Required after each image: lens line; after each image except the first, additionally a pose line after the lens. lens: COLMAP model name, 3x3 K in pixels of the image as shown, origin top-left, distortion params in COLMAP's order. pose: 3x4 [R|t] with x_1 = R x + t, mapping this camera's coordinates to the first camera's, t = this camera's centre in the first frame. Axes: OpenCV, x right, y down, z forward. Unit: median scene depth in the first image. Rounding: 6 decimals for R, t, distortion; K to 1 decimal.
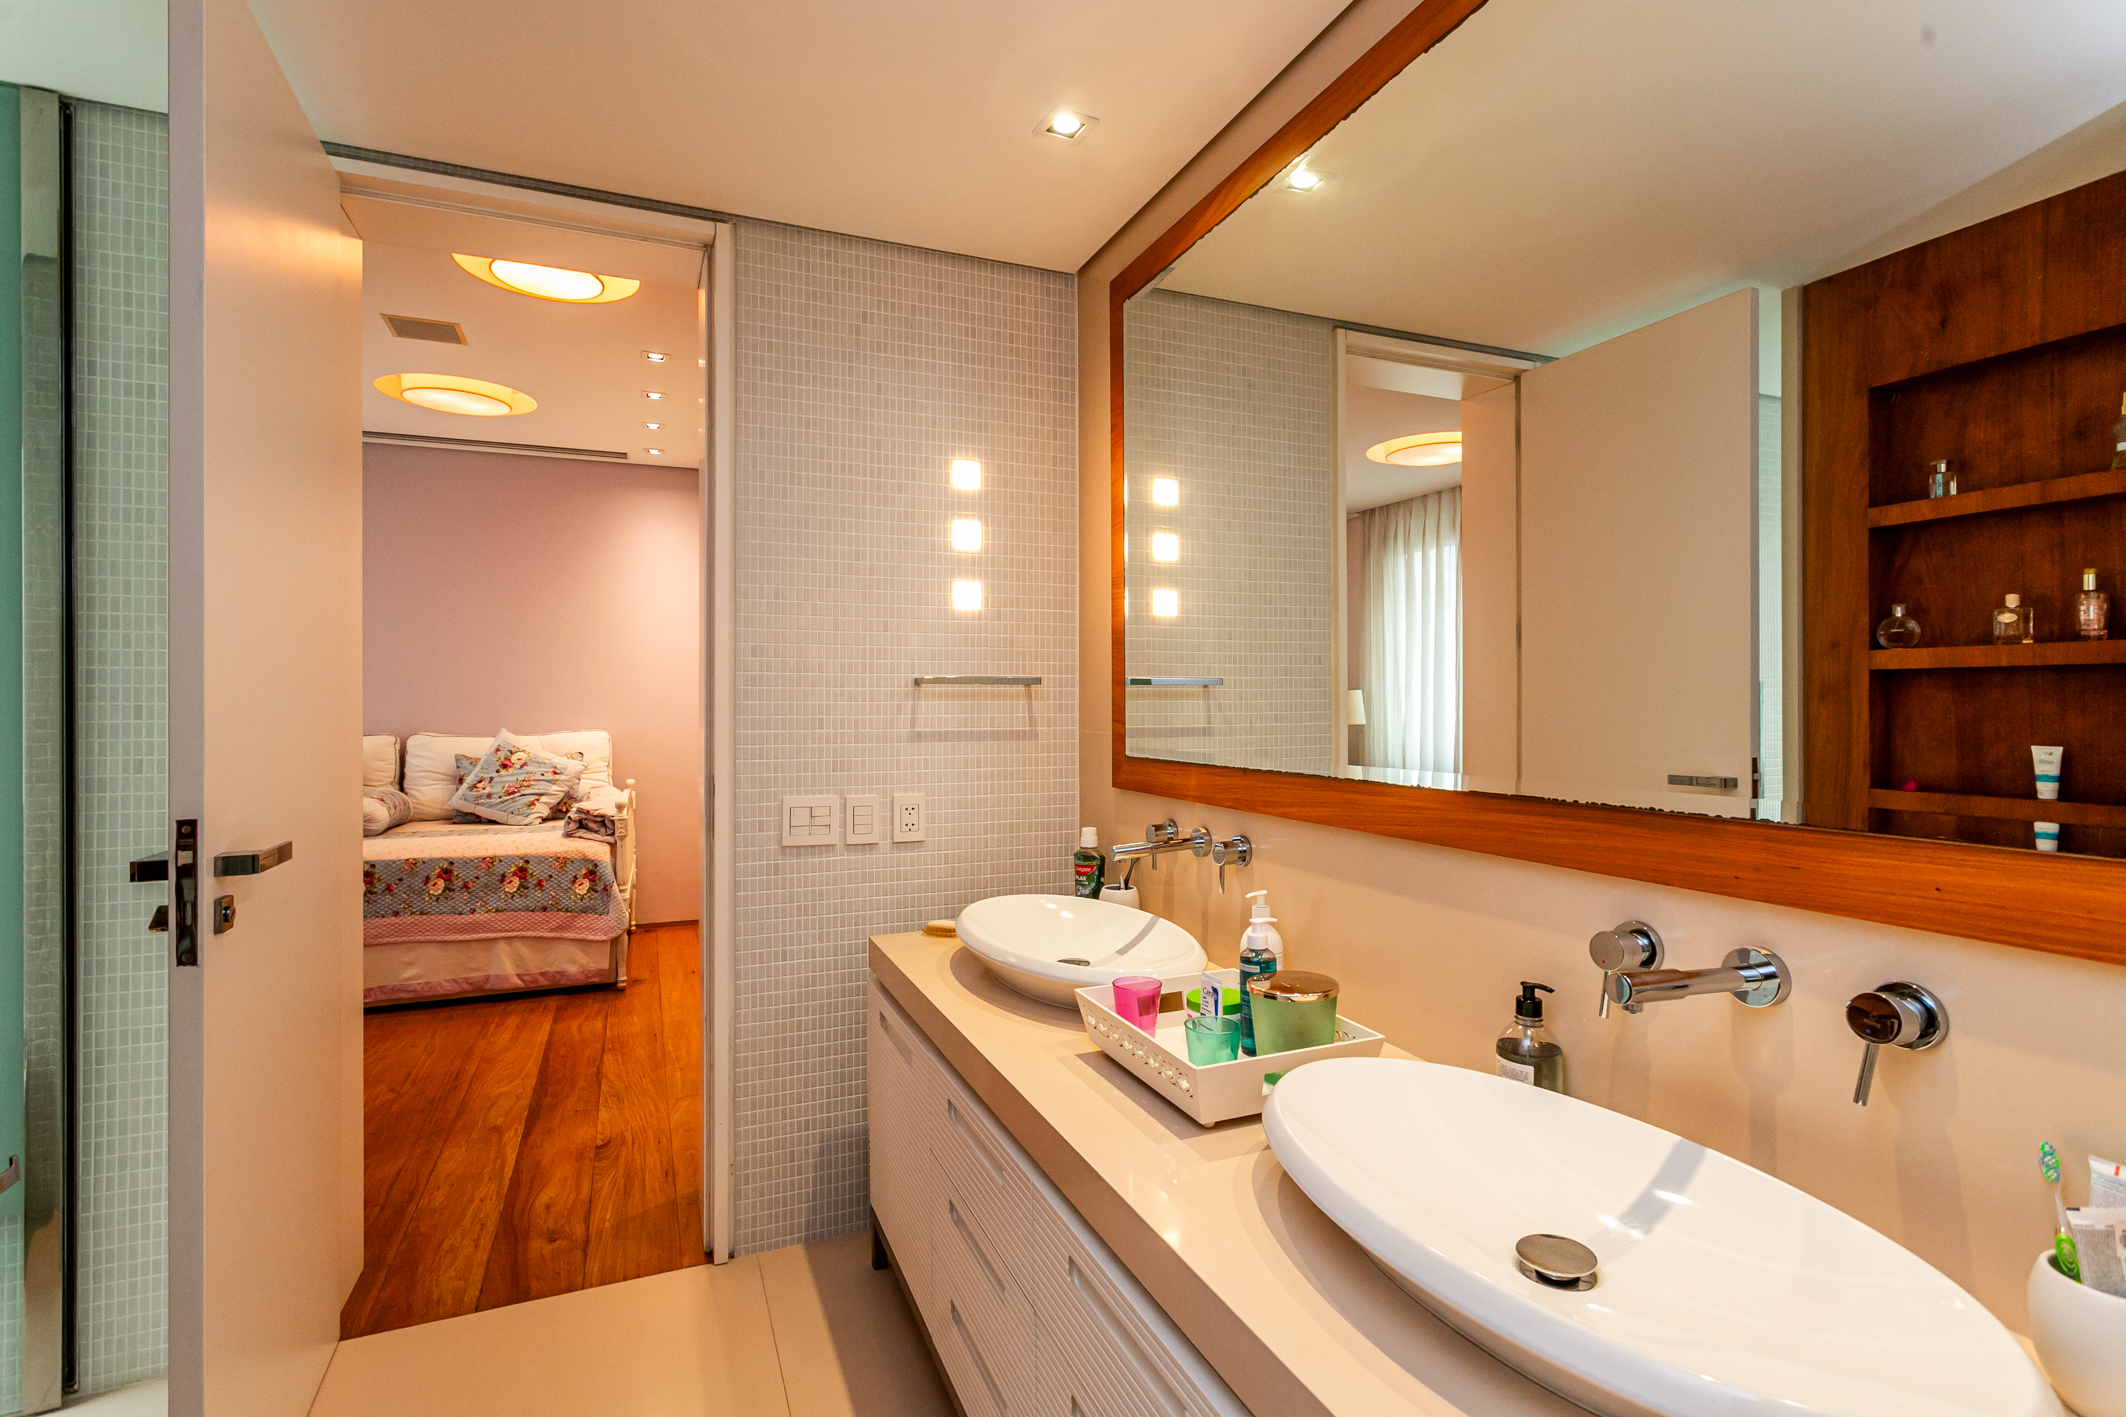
lens RADIAL K [[1022.3, 0, 1071.5], [0, 1022.3, 695.2], [0, 0, 1]] dist [0.010028, 0.000715]
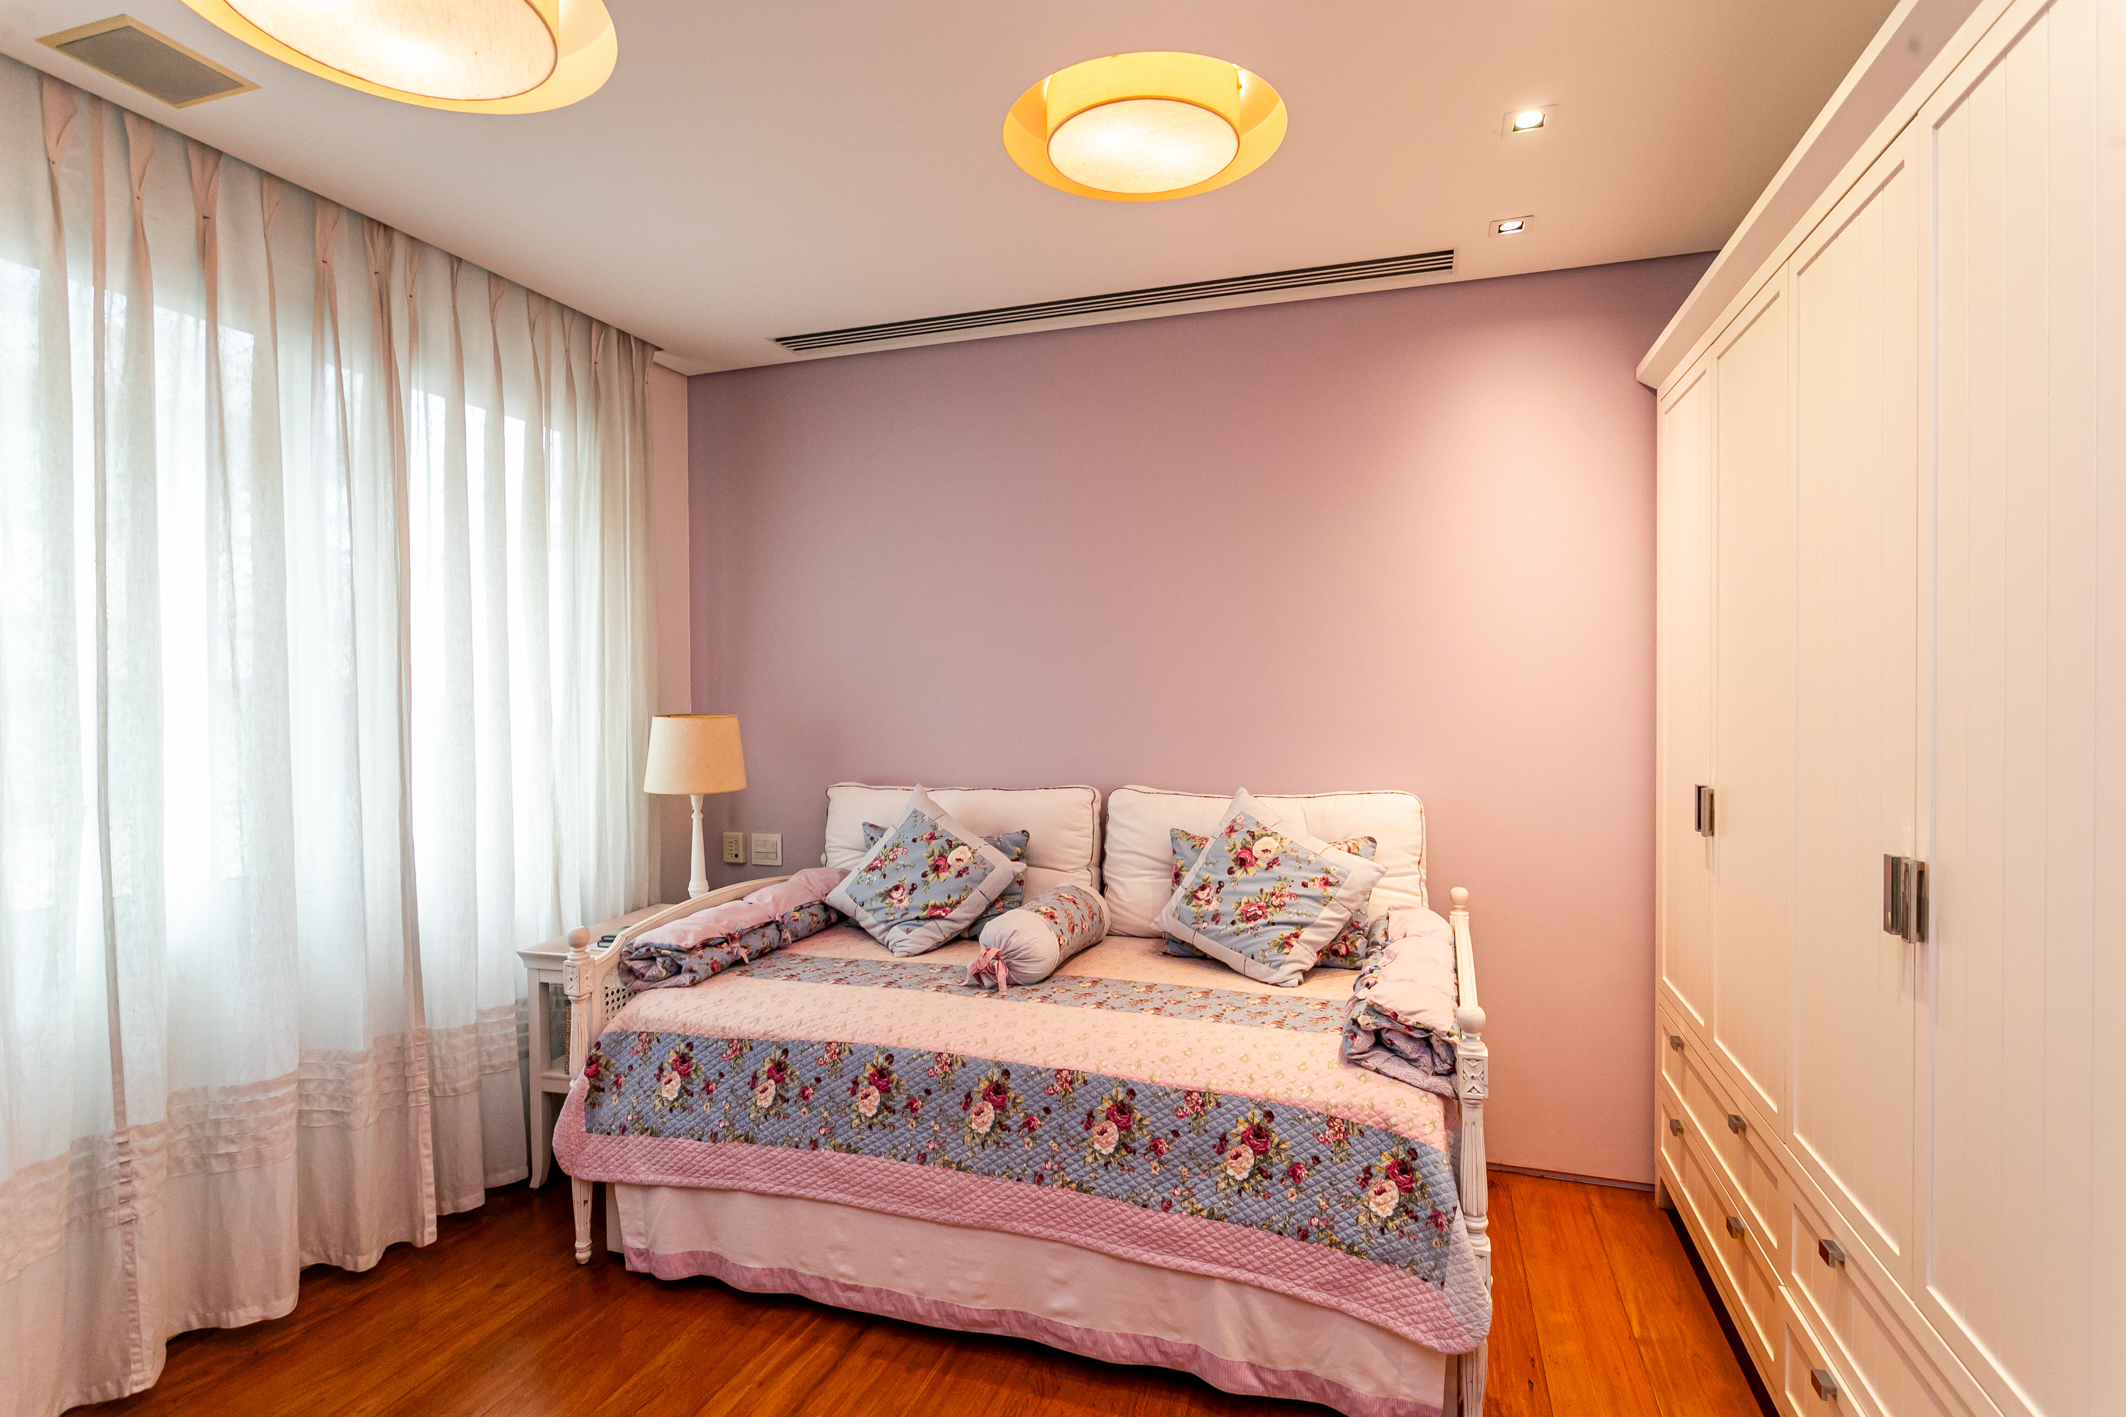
lens RADIAL K [[1063.7, 0, 1069.7], [0, 1063.7, 705.9], [0, 0, 1]] dist [-0.006166, -0.000589]
pose [[0.759707, 0.008859, -0.650205, -0.283146], [0.007171, 0.999732, 0.022001, -0.029178], [0.650226, -0.021377, 0.759440, 0.568276]]
